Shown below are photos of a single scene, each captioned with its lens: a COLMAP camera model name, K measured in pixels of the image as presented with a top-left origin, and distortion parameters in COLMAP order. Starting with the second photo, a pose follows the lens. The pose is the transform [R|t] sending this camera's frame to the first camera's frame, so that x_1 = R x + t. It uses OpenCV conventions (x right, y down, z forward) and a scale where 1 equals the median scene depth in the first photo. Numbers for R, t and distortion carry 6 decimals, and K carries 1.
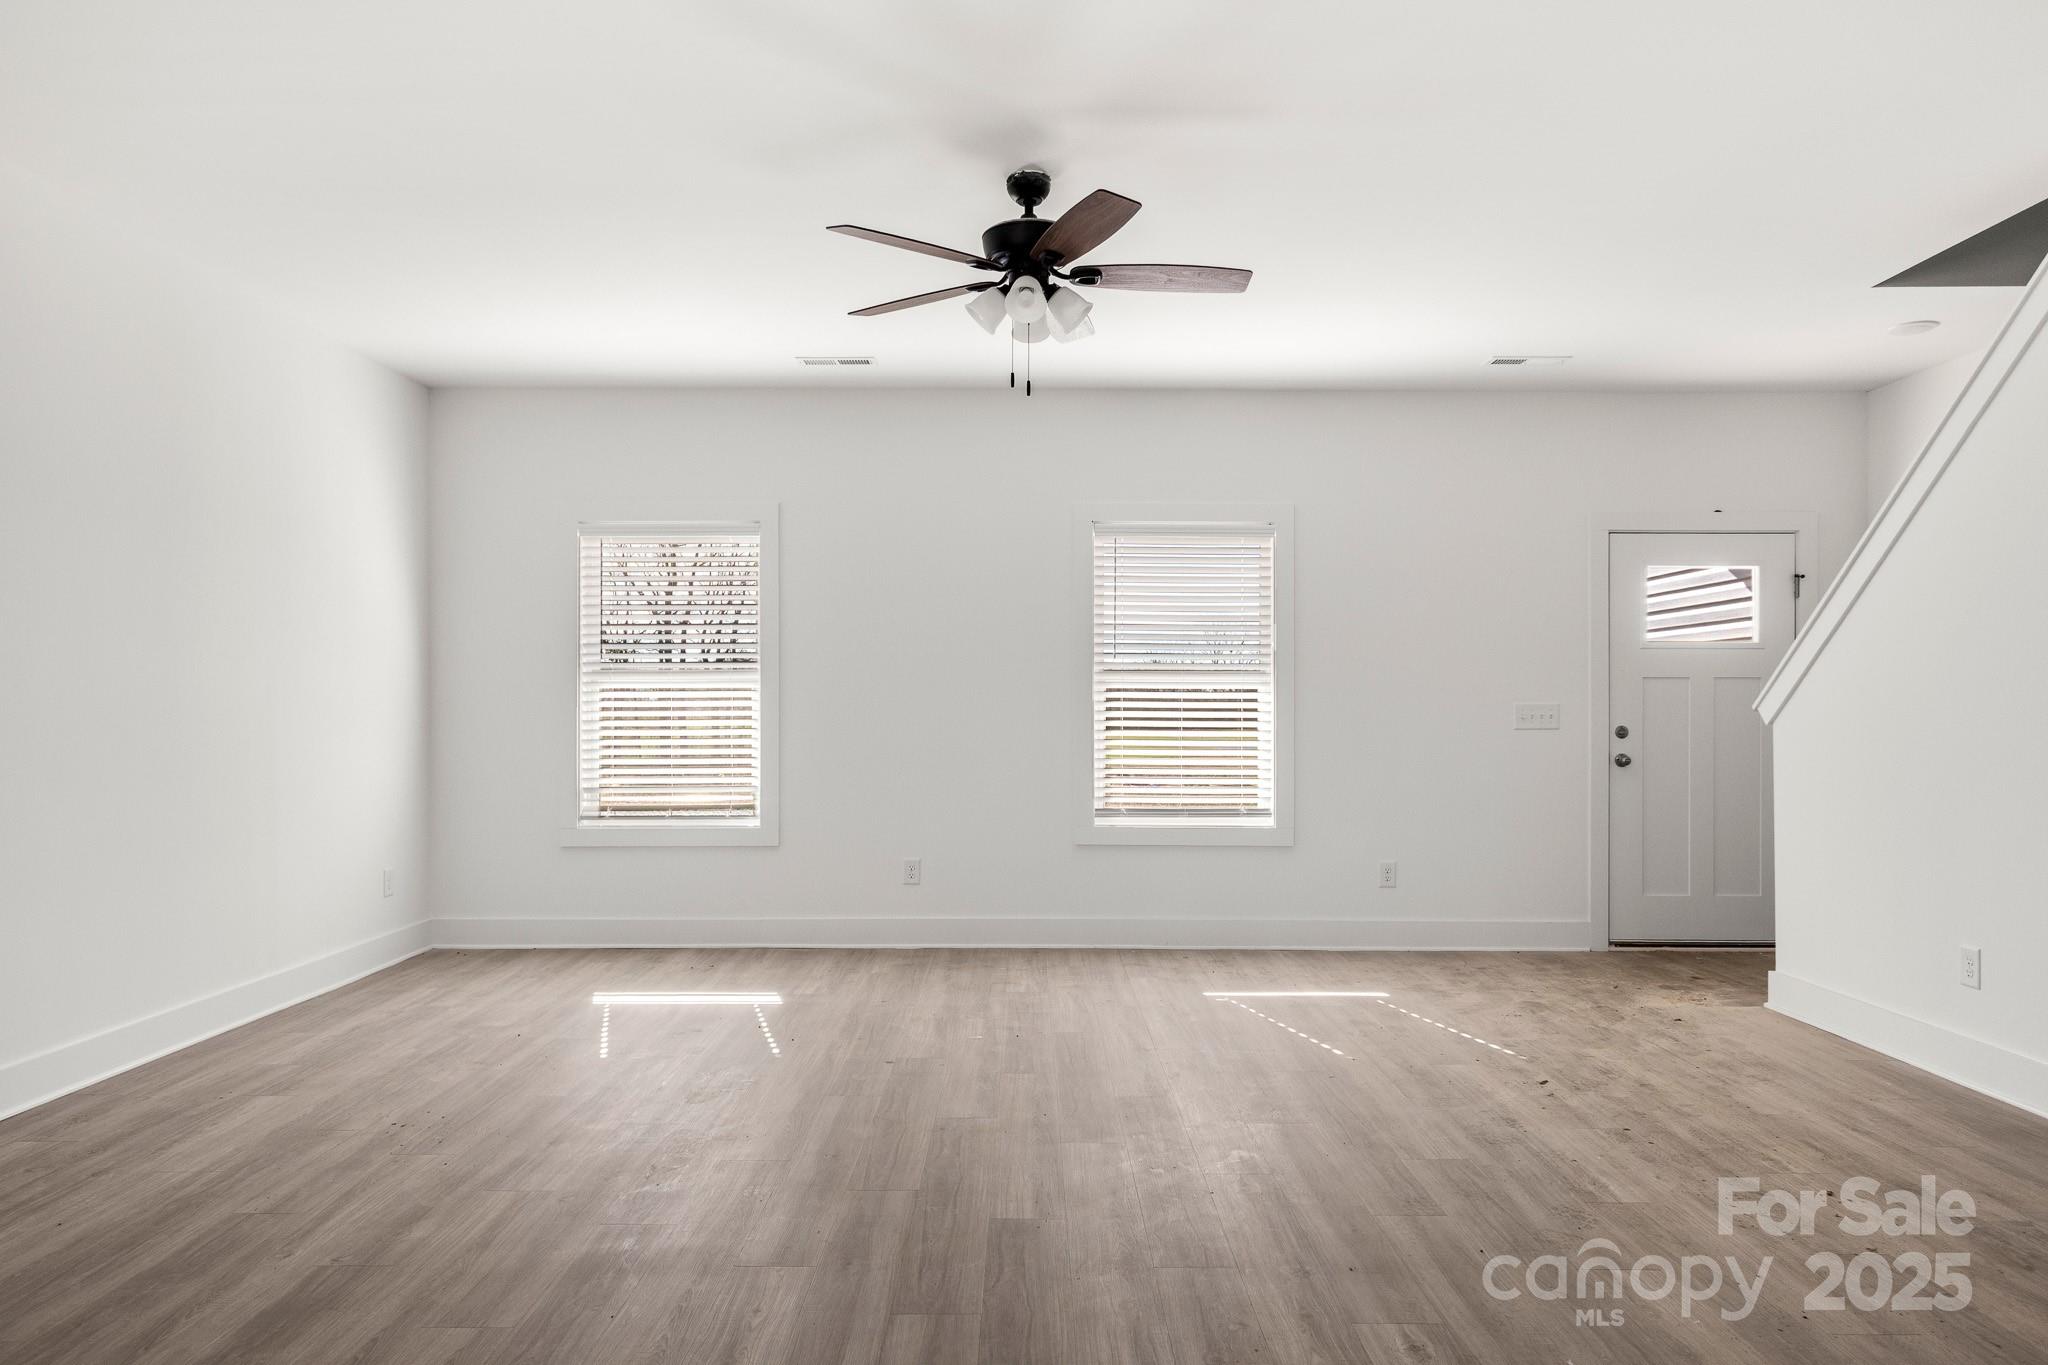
lens RADIAL K [[1274.7, 0, 1031.0], [0, 1274.7, 716.2], [0, 0, 1]] dist [0.009500, -0.002715]
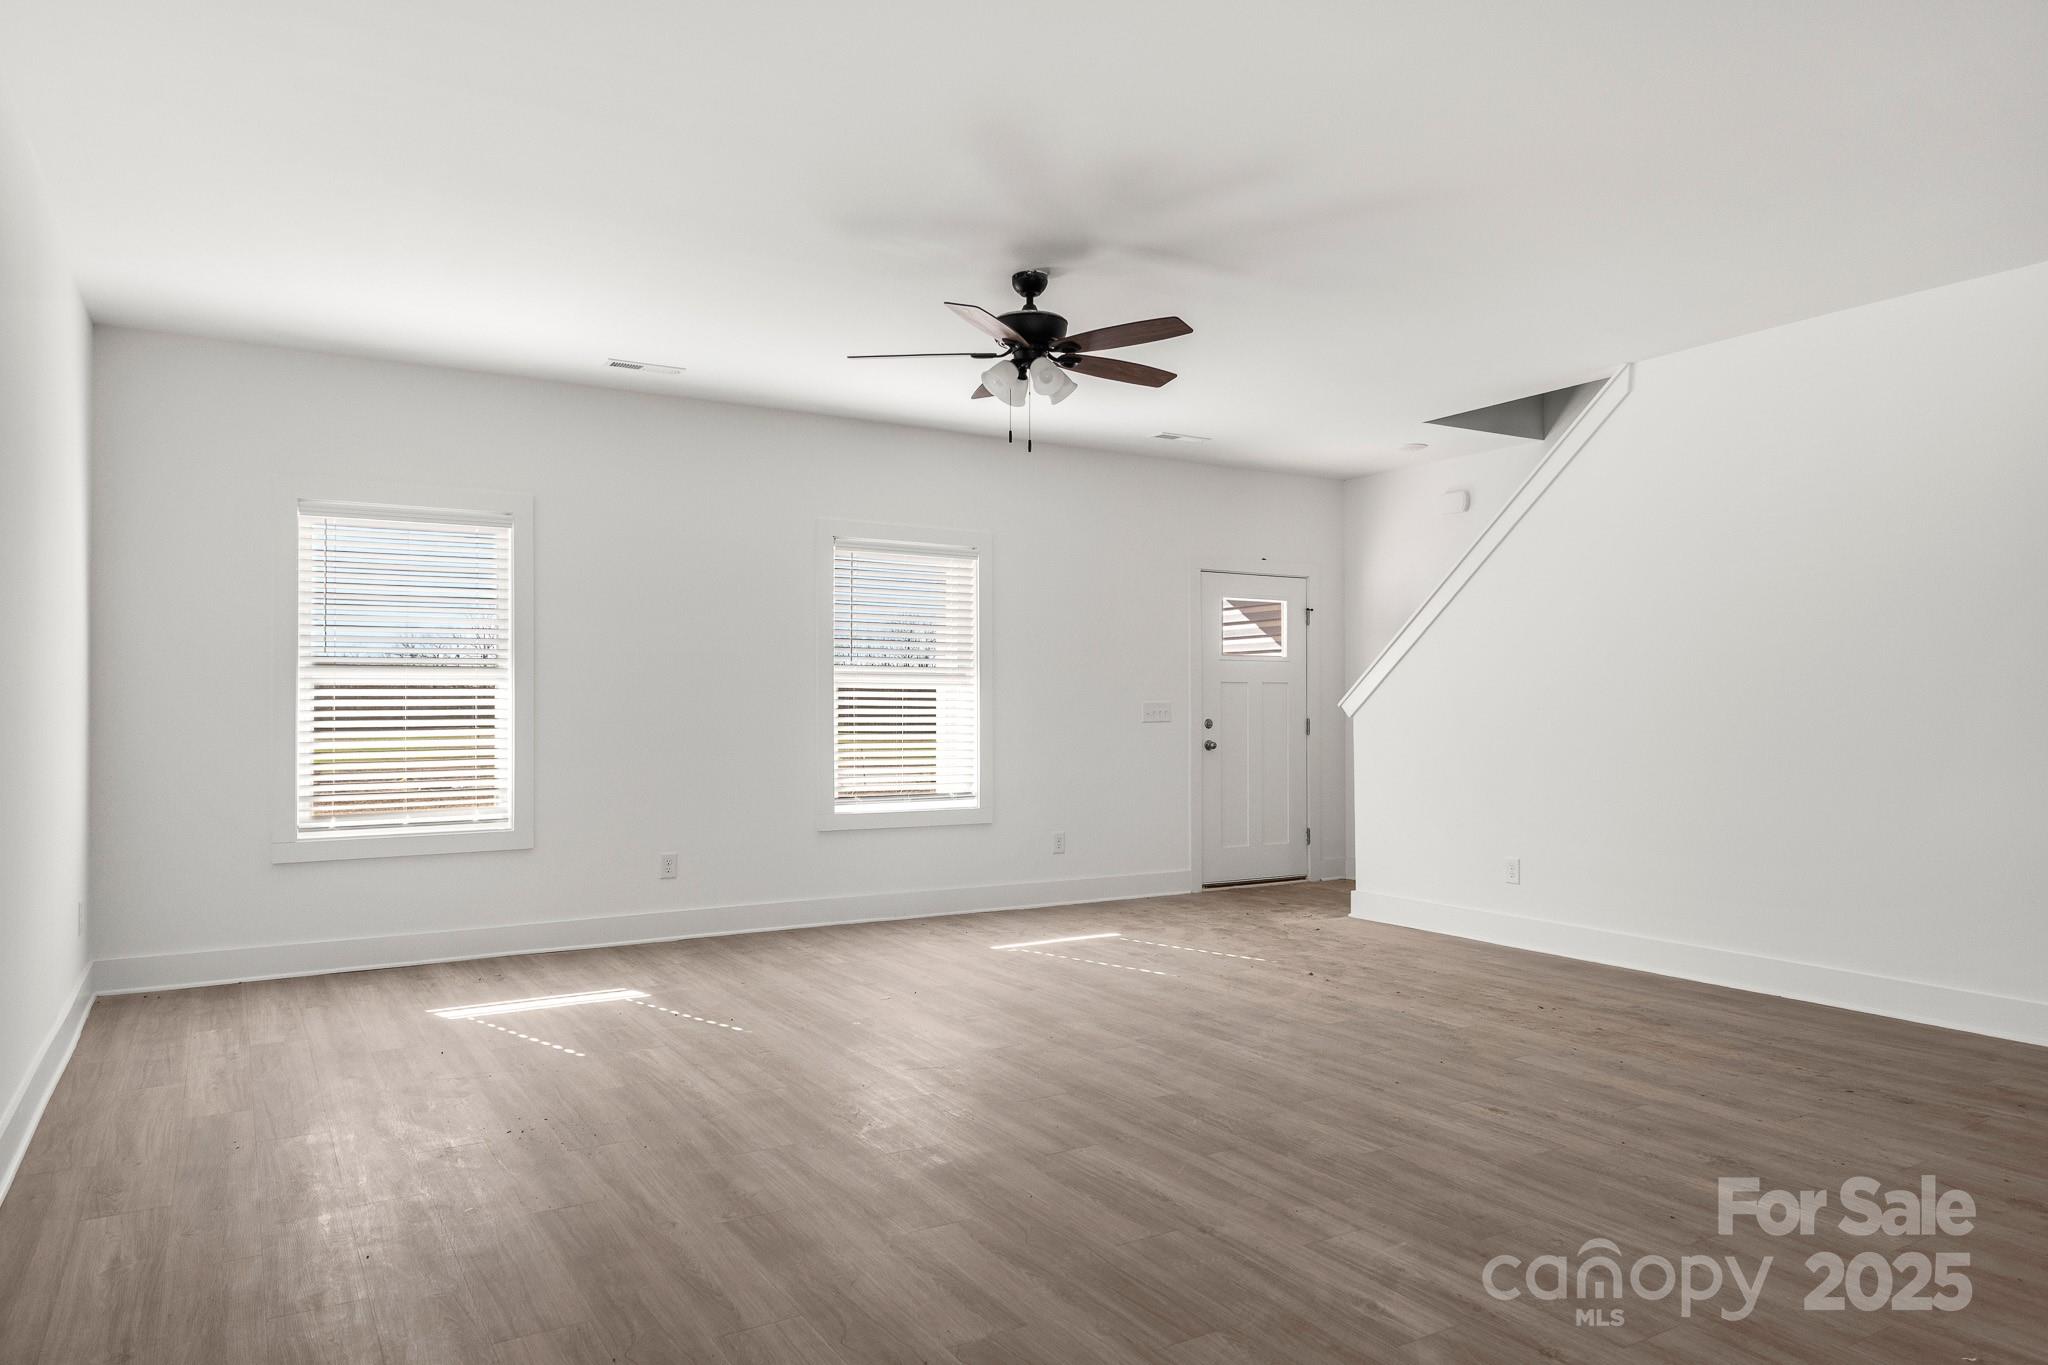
lens RADIAL K [[1274.7, 0, 1028.4], [0, 1274.7, 689.3], [0, 0, 1]] dist [0.009500, -0.002715]
pose [[0.860900, 0.004789, 0.508752, -0.387197], [0.004578, 0.999842, -0.017158, -0.001021], [-0.508754, 0.017100, 0.860742, -0.030629]]
